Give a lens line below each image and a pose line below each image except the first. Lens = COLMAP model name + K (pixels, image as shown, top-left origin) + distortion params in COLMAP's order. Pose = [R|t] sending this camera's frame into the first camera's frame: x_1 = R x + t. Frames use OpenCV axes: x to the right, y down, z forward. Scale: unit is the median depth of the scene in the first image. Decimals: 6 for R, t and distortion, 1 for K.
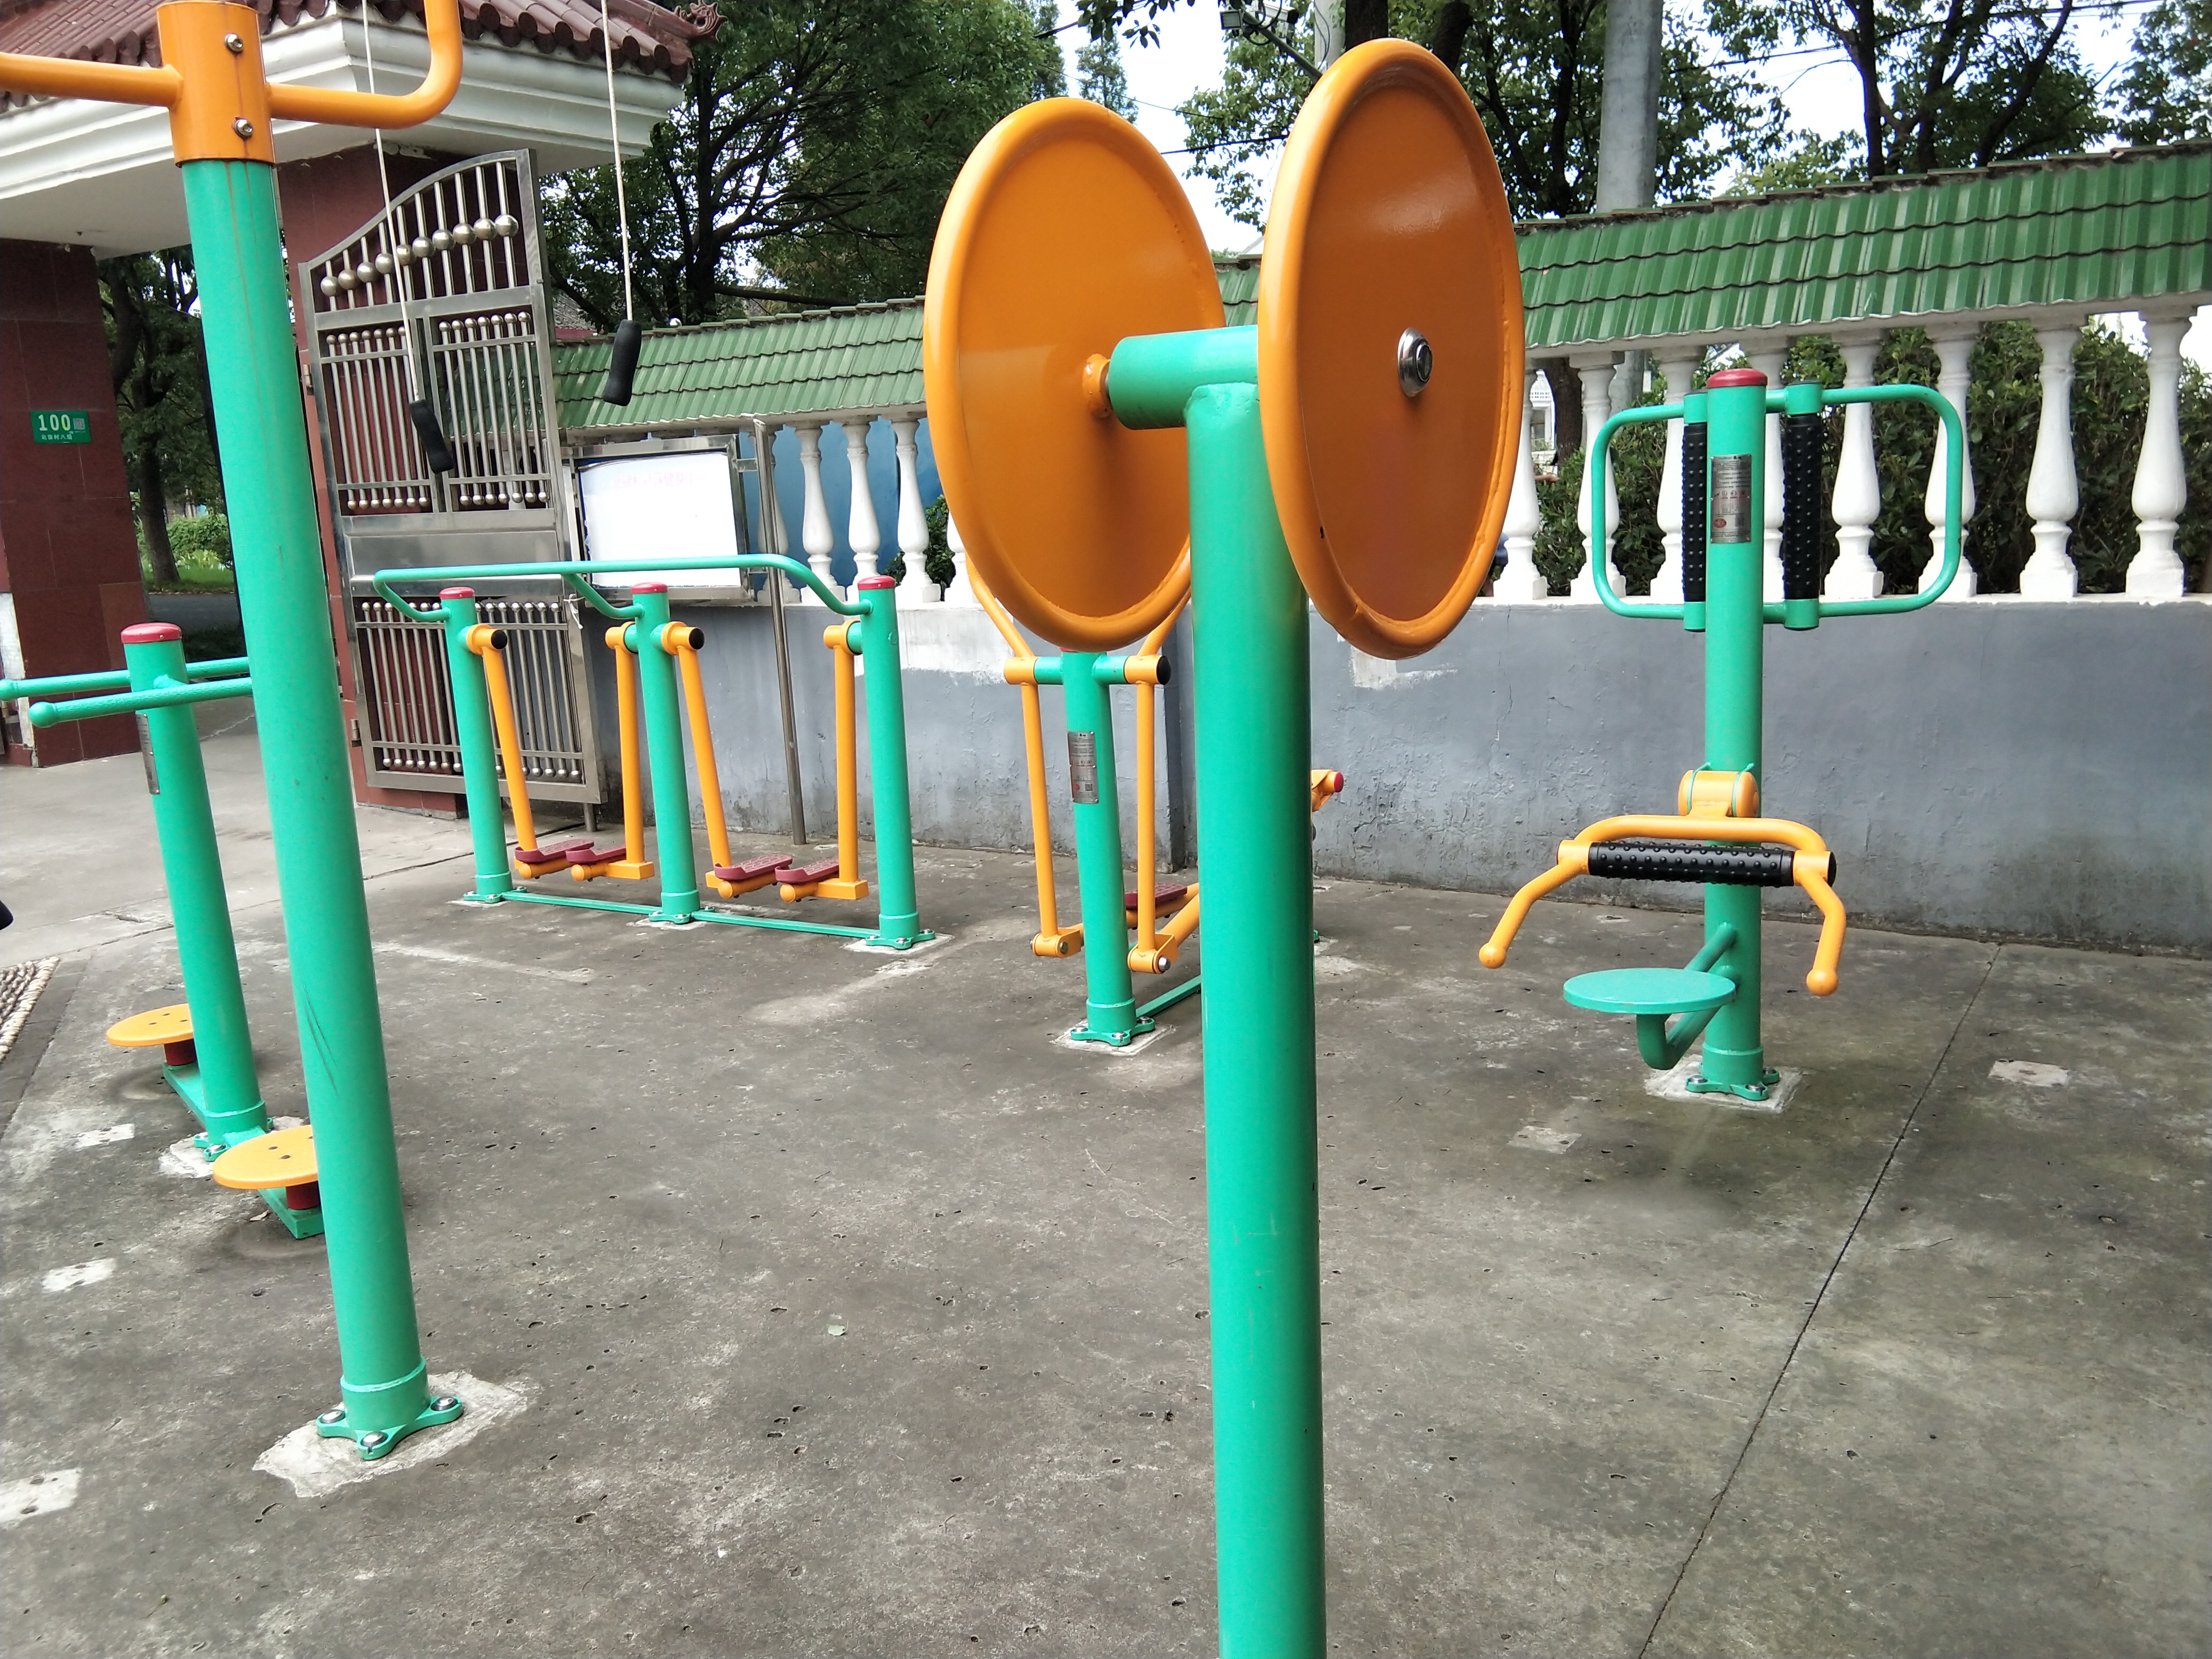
lens RADIAL K [[1747.7, 0, 1143.7], [0, 1747.7, 808.4], [0, 0, 1]] dist [0.092915, -0.134071]
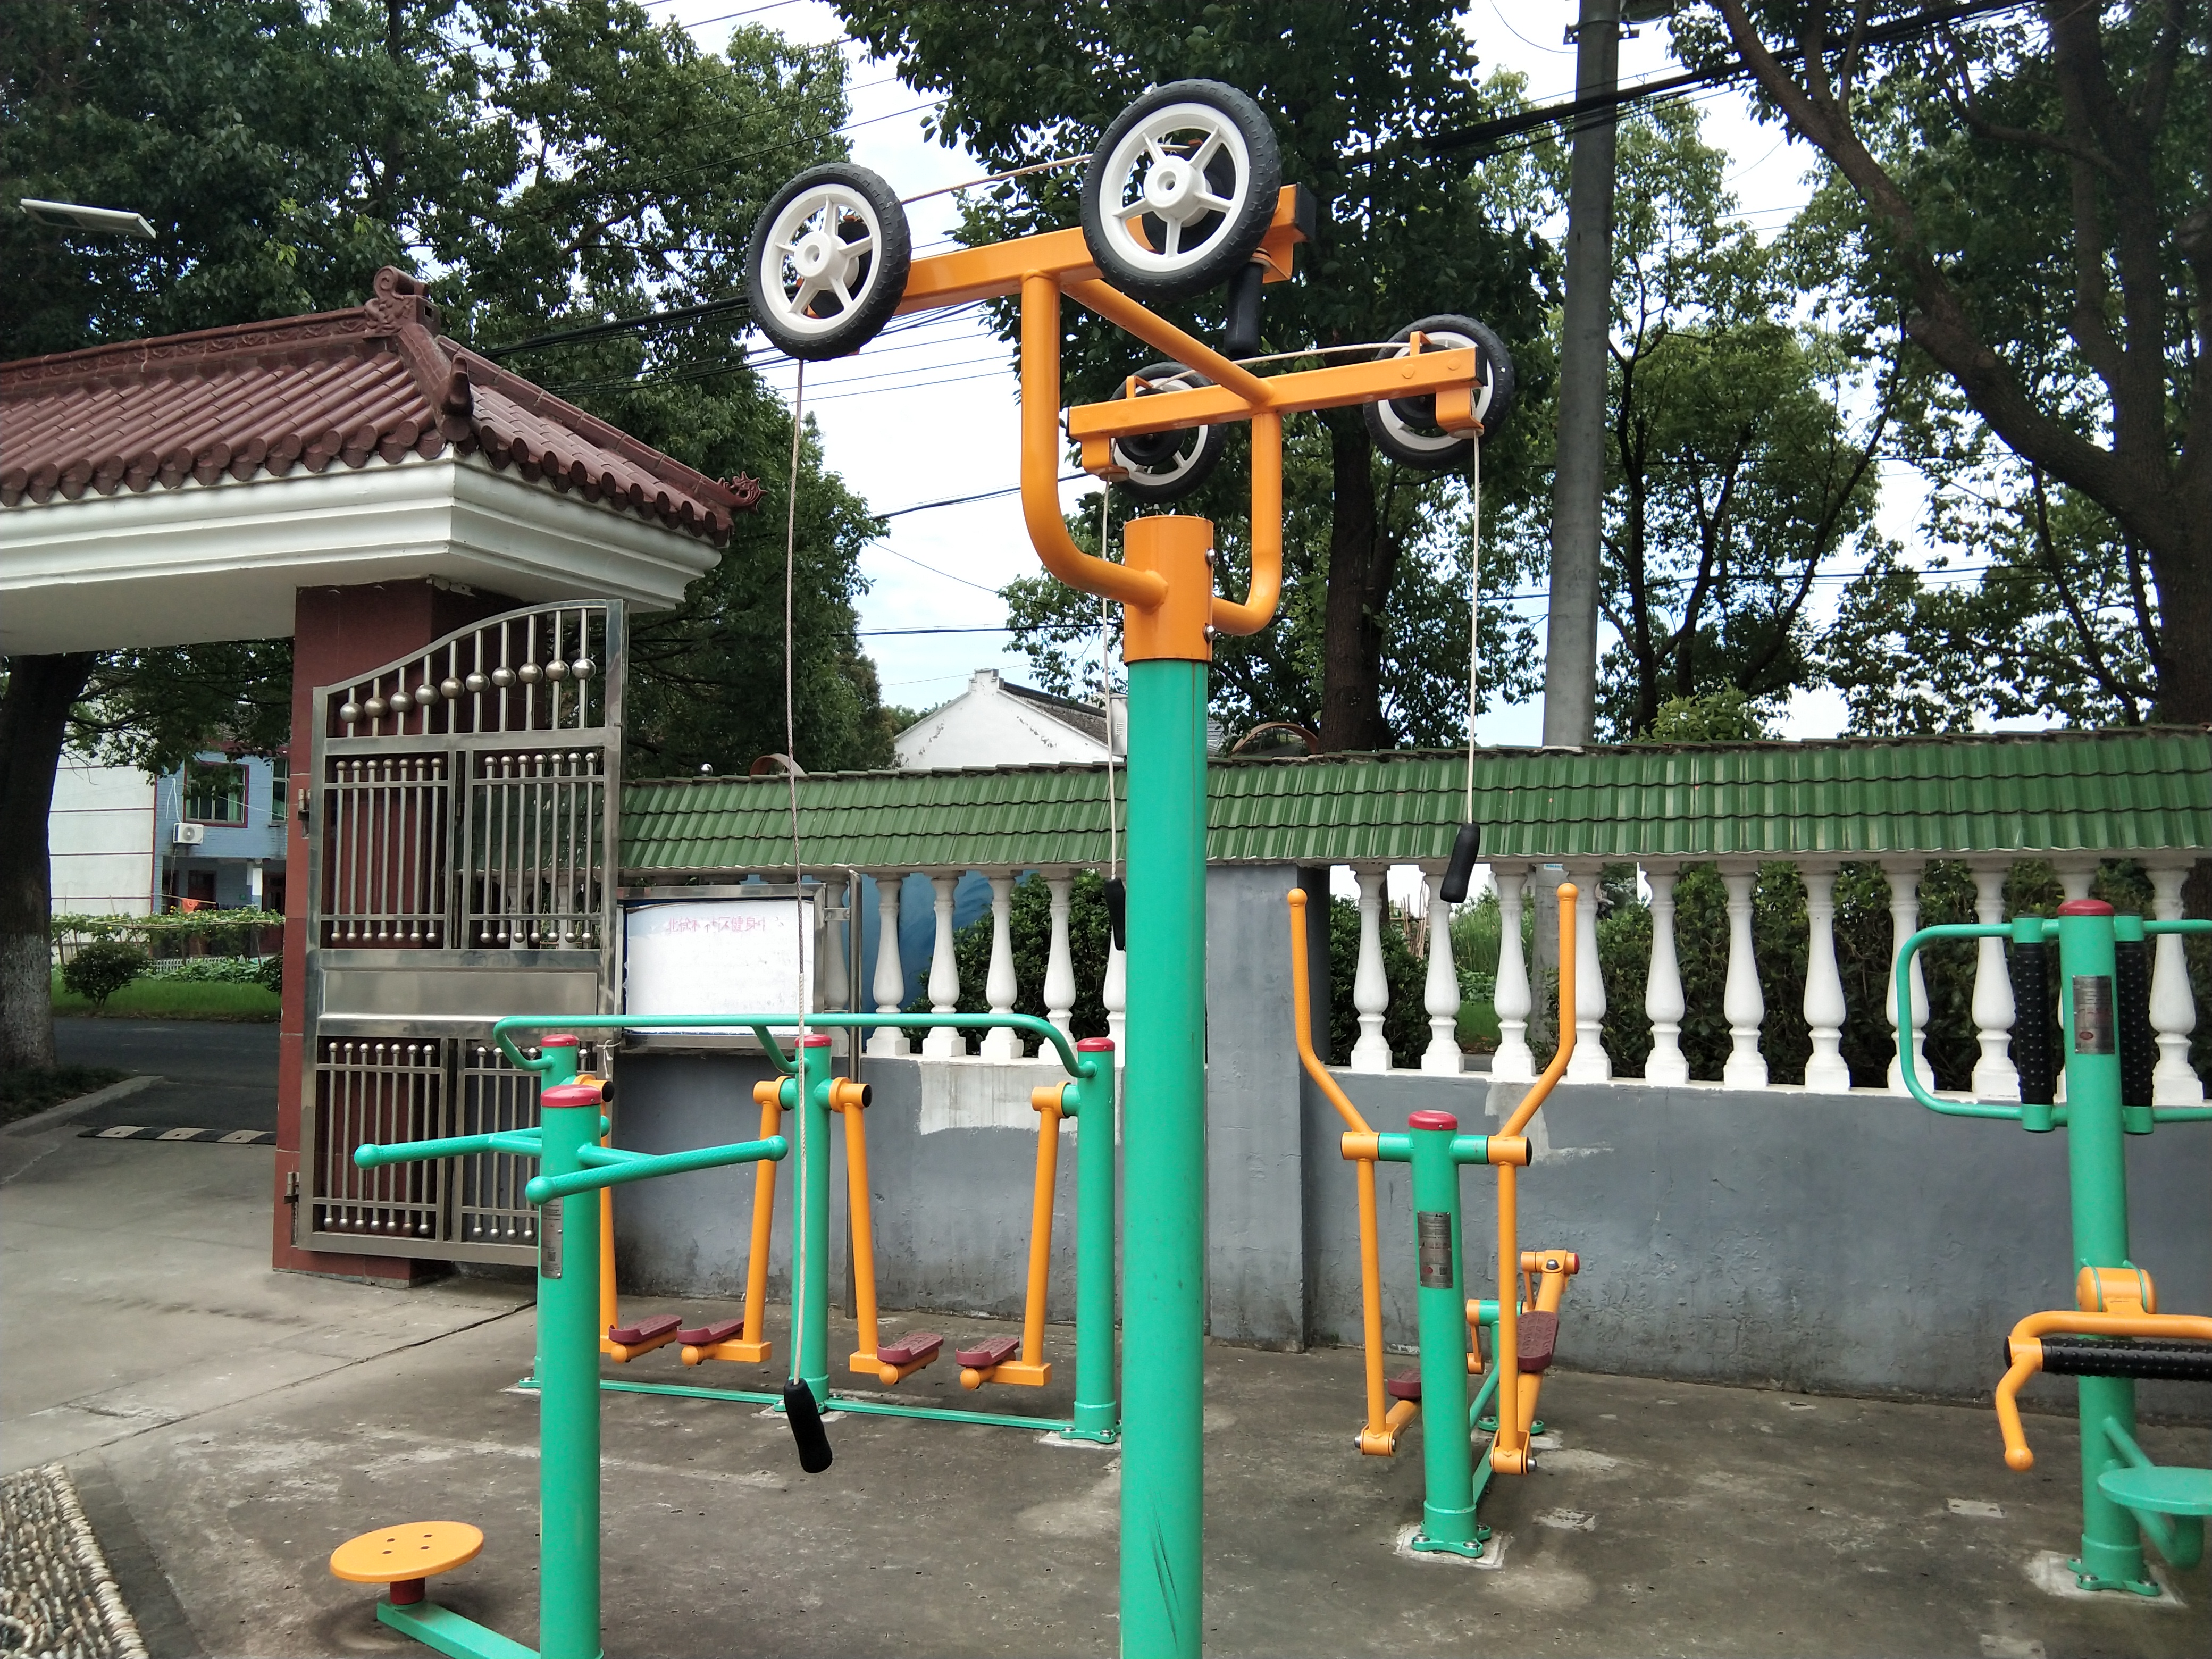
lens RADIAL K [[1747.7, 0, 1138.8], [0, 1747.7, 803.2], [0, 0, 1]] dist [0.092915, -0.134071]
pose [[0.978404, 0.060420, 0.197673, -0.303731], [-0.008476, 0.967247, -0.253696, -0.009661], [-0.206527, 0.246542, 0.946871, 0.023260]]
